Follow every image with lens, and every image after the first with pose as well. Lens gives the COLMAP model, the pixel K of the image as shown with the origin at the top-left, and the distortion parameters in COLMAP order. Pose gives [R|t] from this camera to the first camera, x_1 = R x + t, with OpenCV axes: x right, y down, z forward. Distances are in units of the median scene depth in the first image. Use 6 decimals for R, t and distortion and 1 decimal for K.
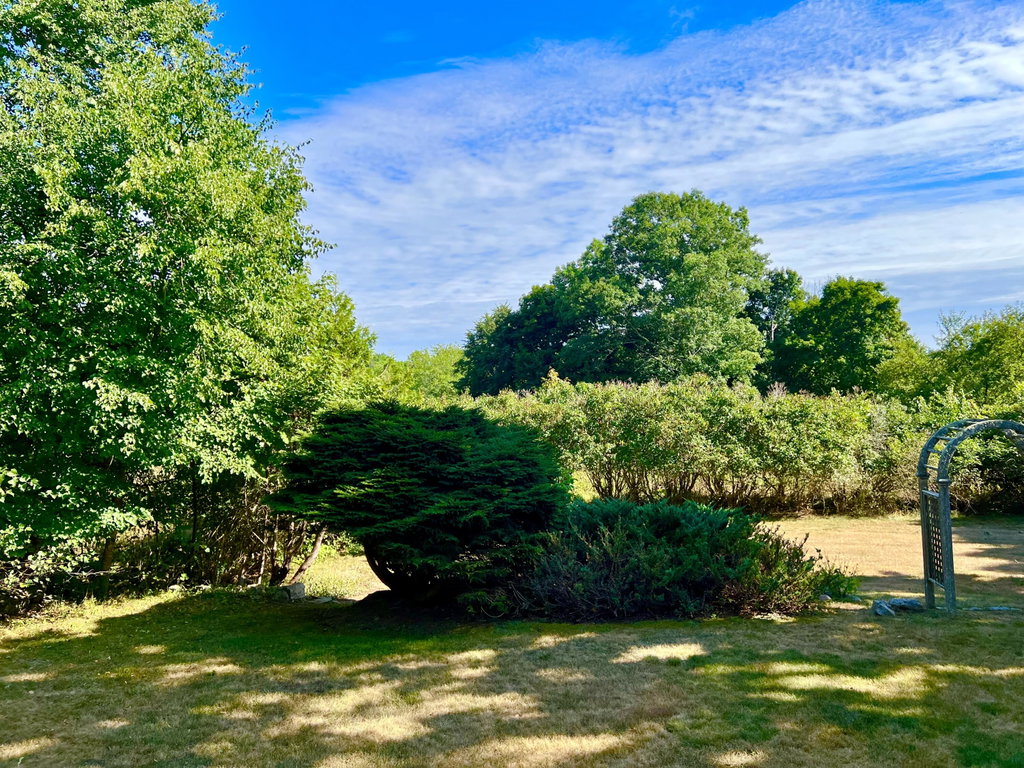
lens RADIAL K [[753.0, 0, 513.5], [0, 753.0, 387.7], [0, 0, 1]] dist [0.011467, -0.027660]
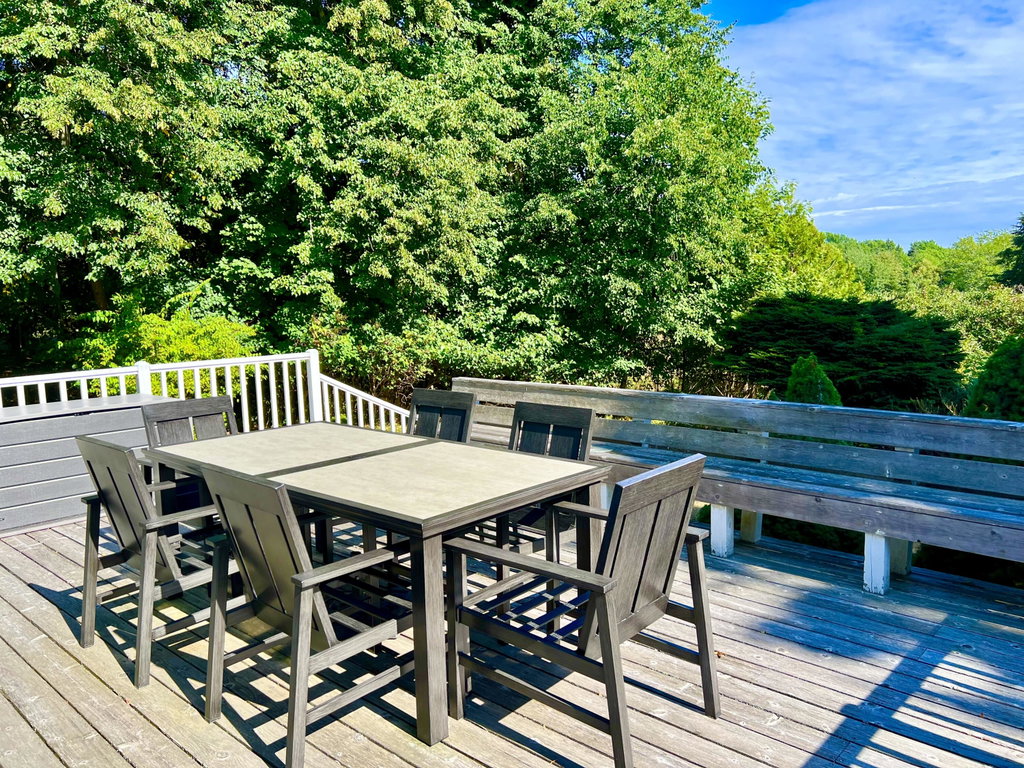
lens RADIAL K [[753.0, 0, 506.2], [0, 753.0, 392.2], [0, 0, 1]] dist [0.011467, -0.027660]
pose [[0.766096, 0.107507, -0.633671, 0.316245], [-0.009861, 0.987761, 0.155660, -0.009623], [0.642650, -0.113002, 0.757781, -0.388497]]
